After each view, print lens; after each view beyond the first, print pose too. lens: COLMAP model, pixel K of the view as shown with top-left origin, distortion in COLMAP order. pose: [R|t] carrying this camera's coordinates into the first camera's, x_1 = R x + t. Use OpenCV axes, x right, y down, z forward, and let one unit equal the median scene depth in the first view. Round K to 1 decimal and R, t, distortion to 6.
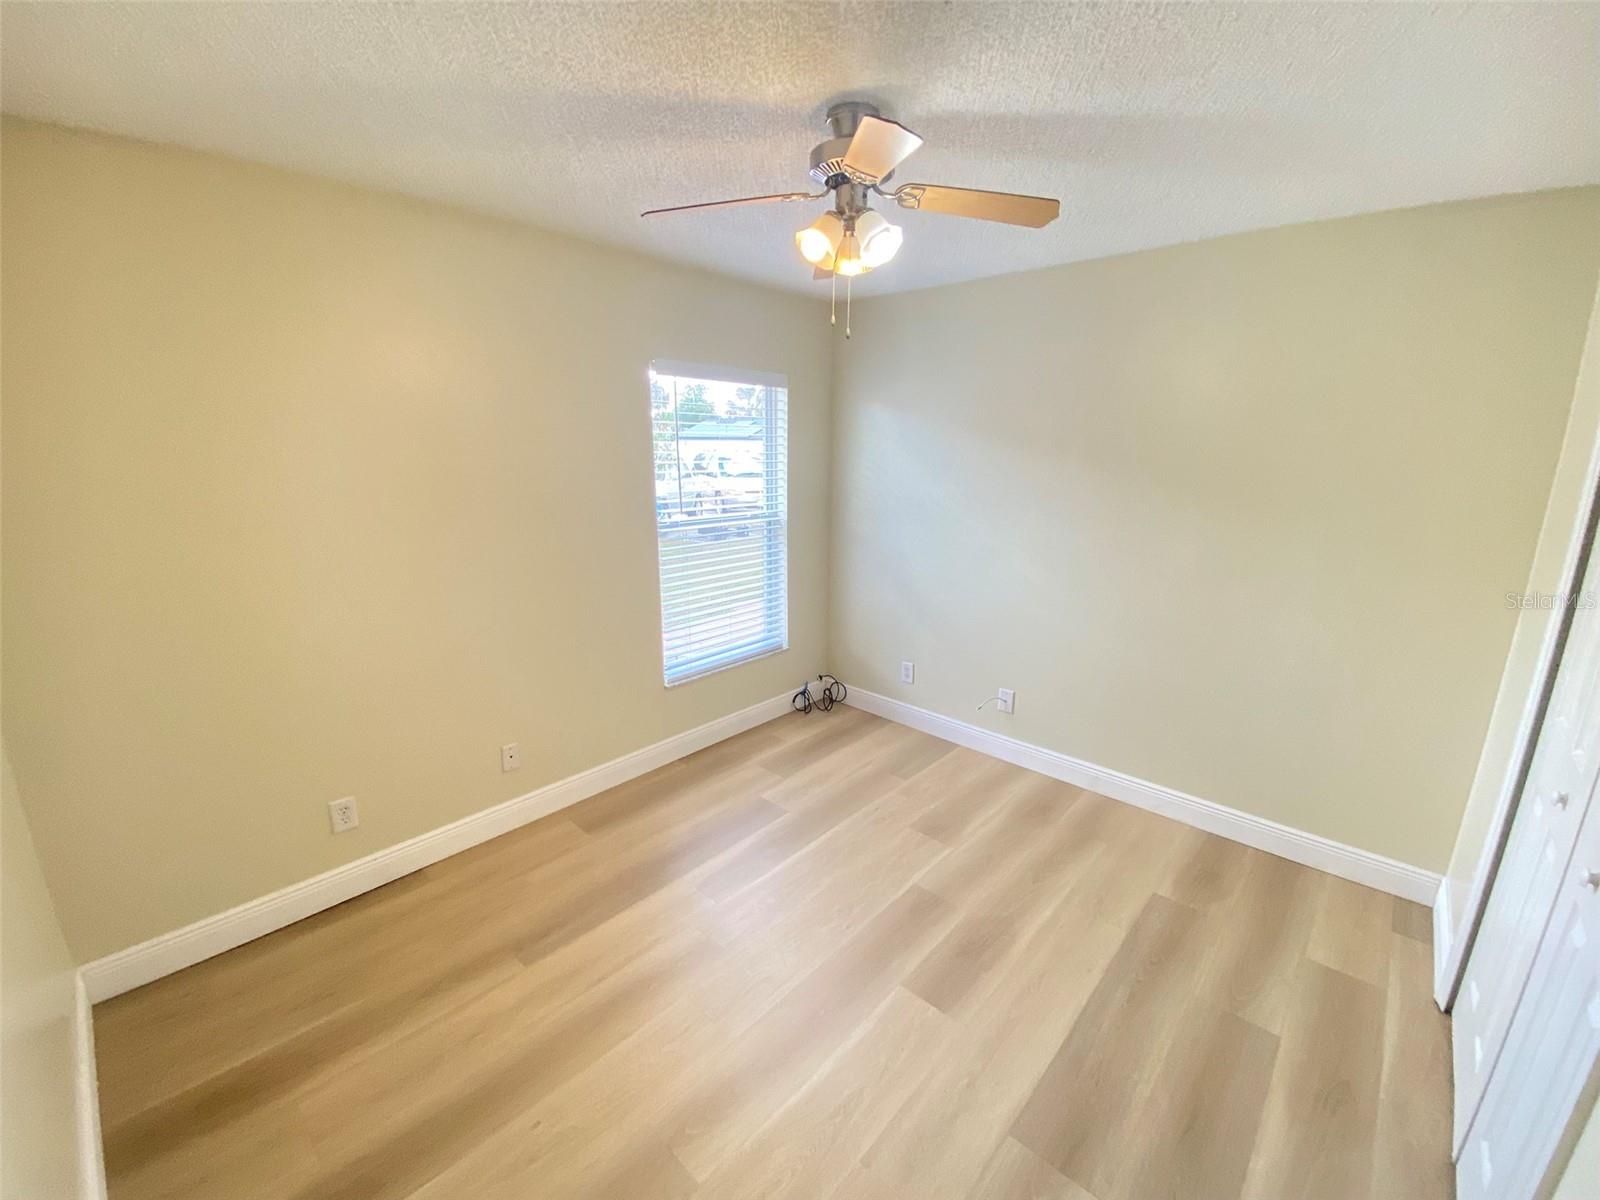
lens RADIAL K [[657.1, 0, 800.5], [0, 657.1, 603.2], [0, 0, 1]] dist [0.027750, -0.020992]
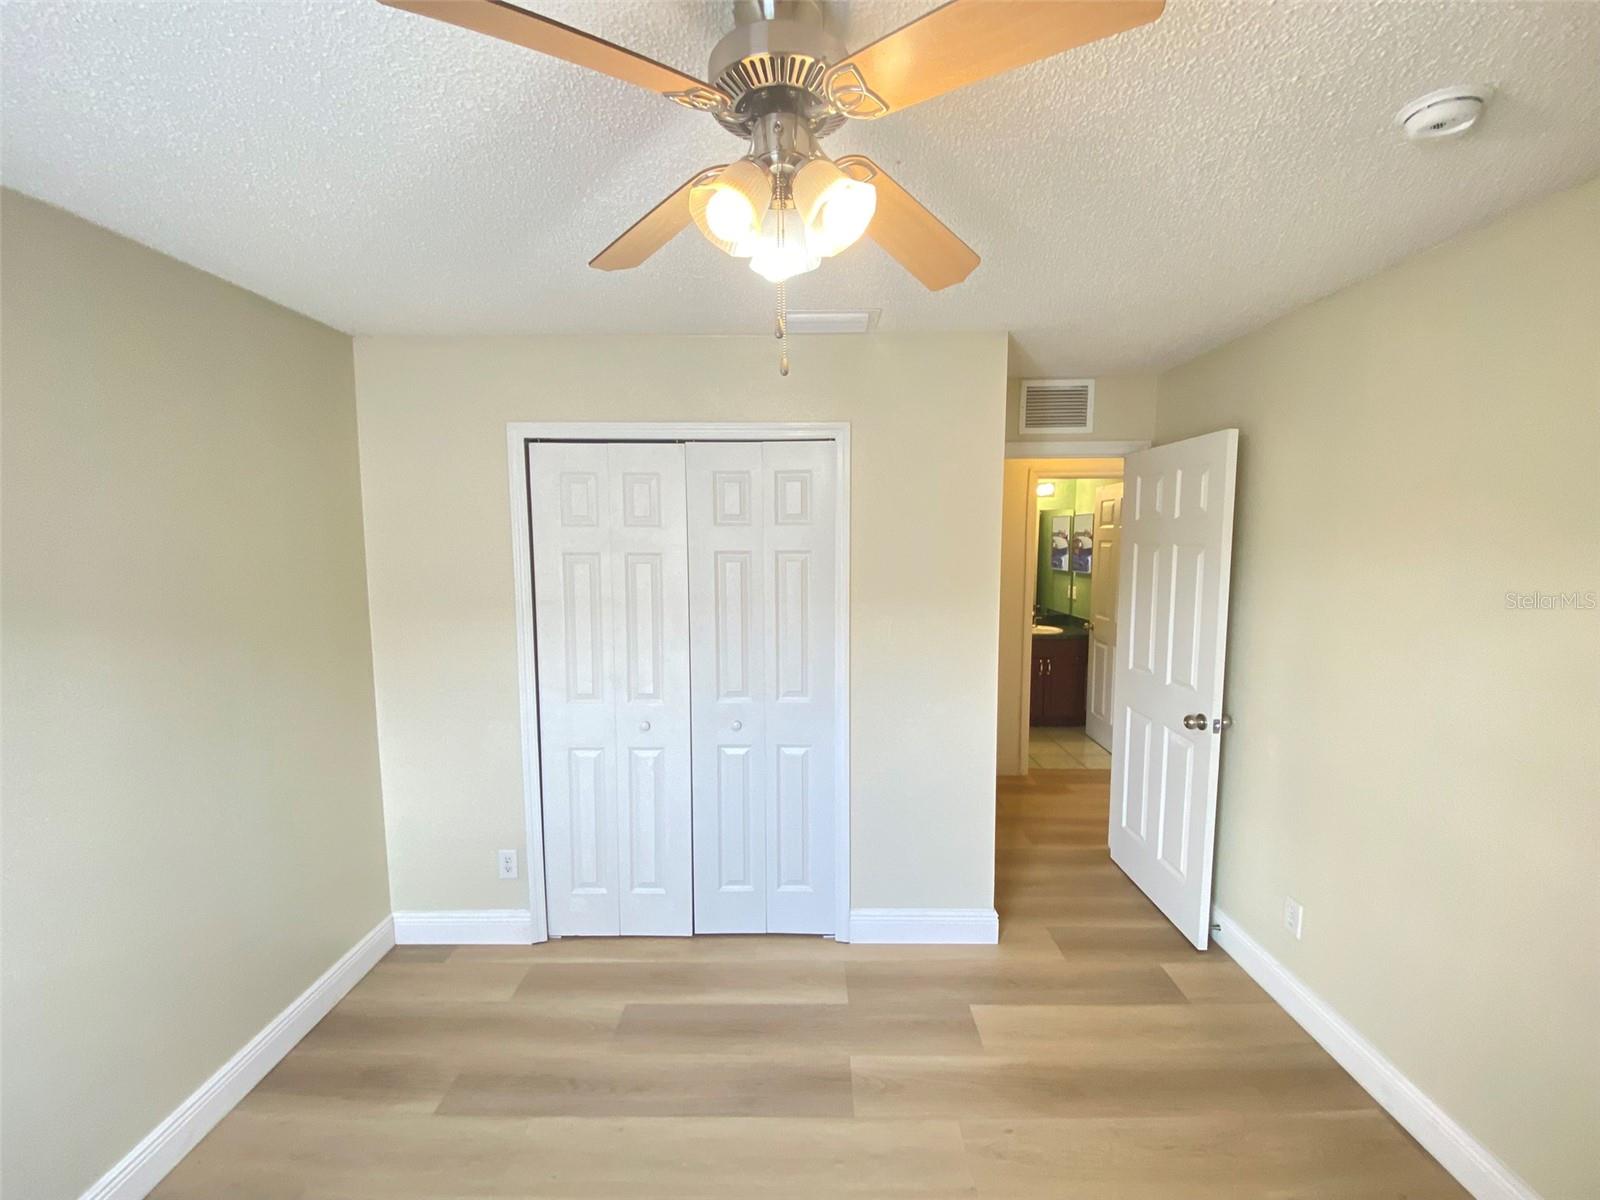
lens RADIAL K [[657.1, 0, 800.5], [0, 657.1, 603.2], [0, 0, 1]] dist [0.027750, -0.020992]
pose [[-0.666834, -0.081648, 0.740720, -0.327987], [0.186824, 0.943920, 0.272235, -0.308357], [-0.721408, 0.319920, -0.614184, 1.181342]]
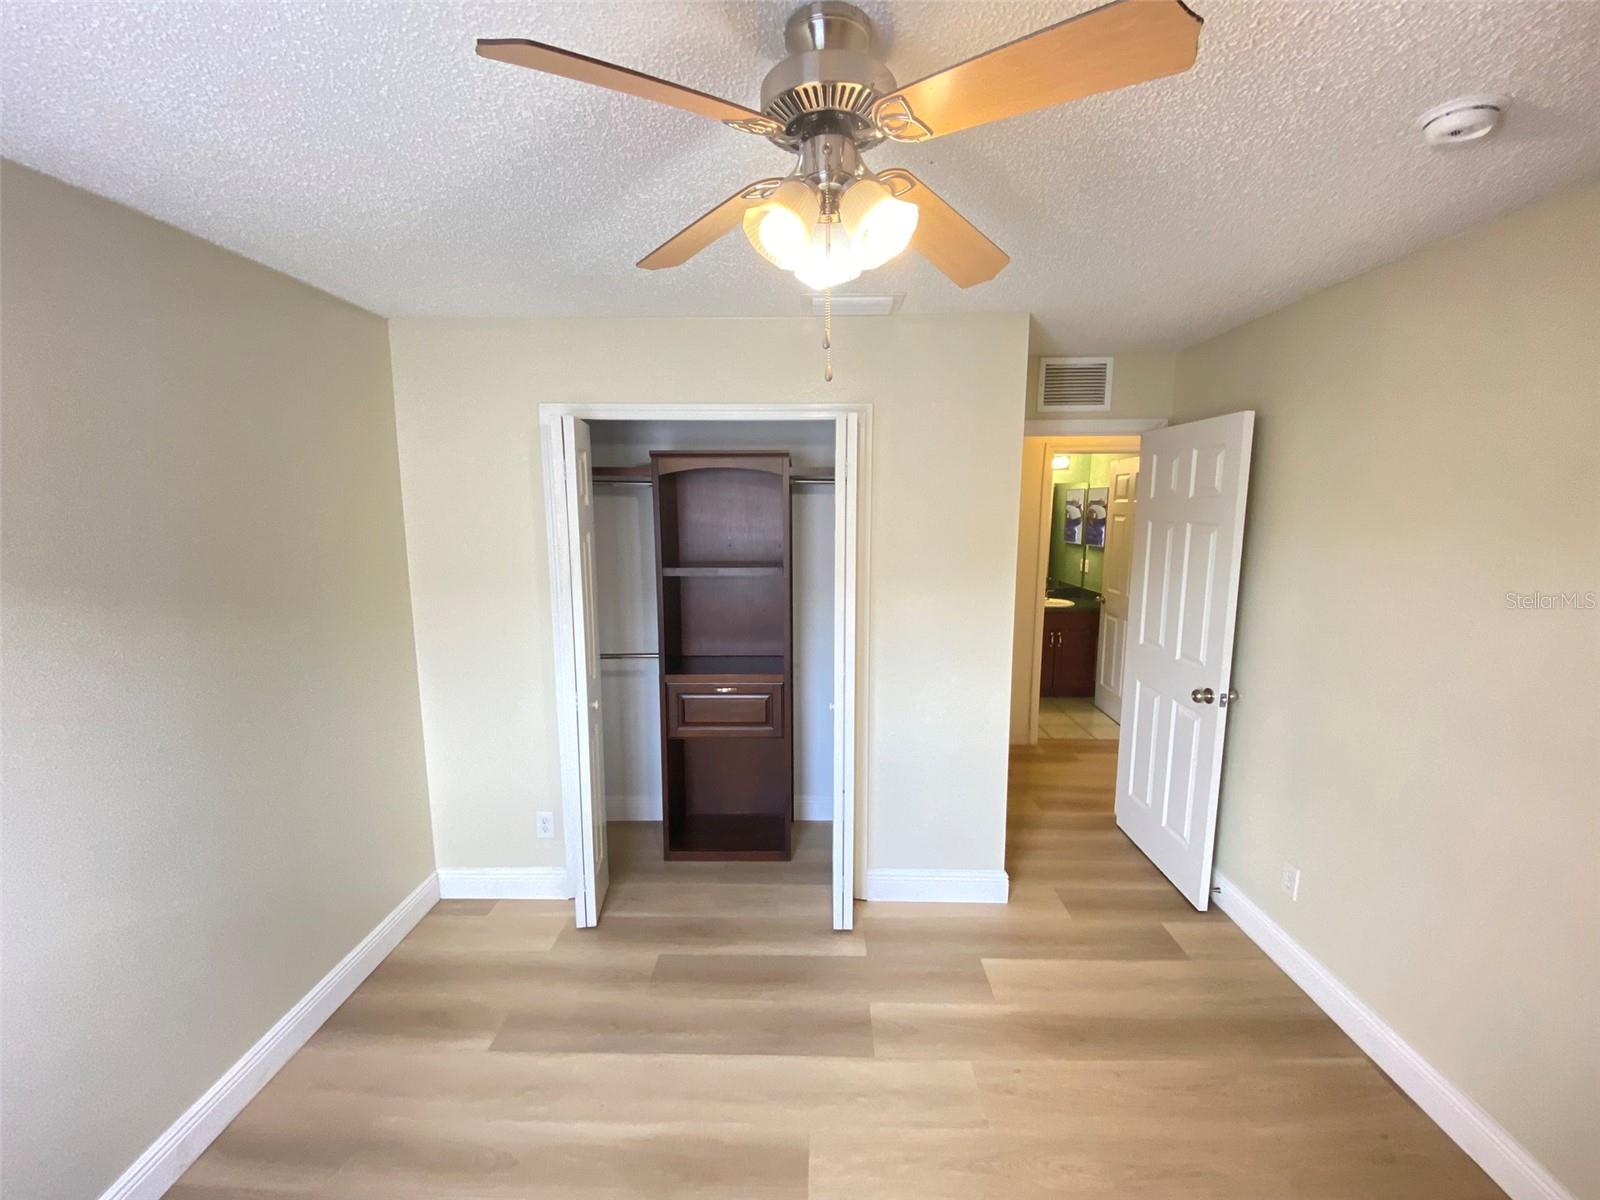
lens RADIAL K [[657.1, 0, 800.5], [0, 657.1, 603.2], [0, 0, 1]] dist [0.027750, -0.020992]
pose [[-0.657166, -0.119676, 0.744184, -0.342481], [0.187056, 0.930534, 0.314828, -0.341055], [-0.730166, 0.346099, -0.589130, 1.223246]]
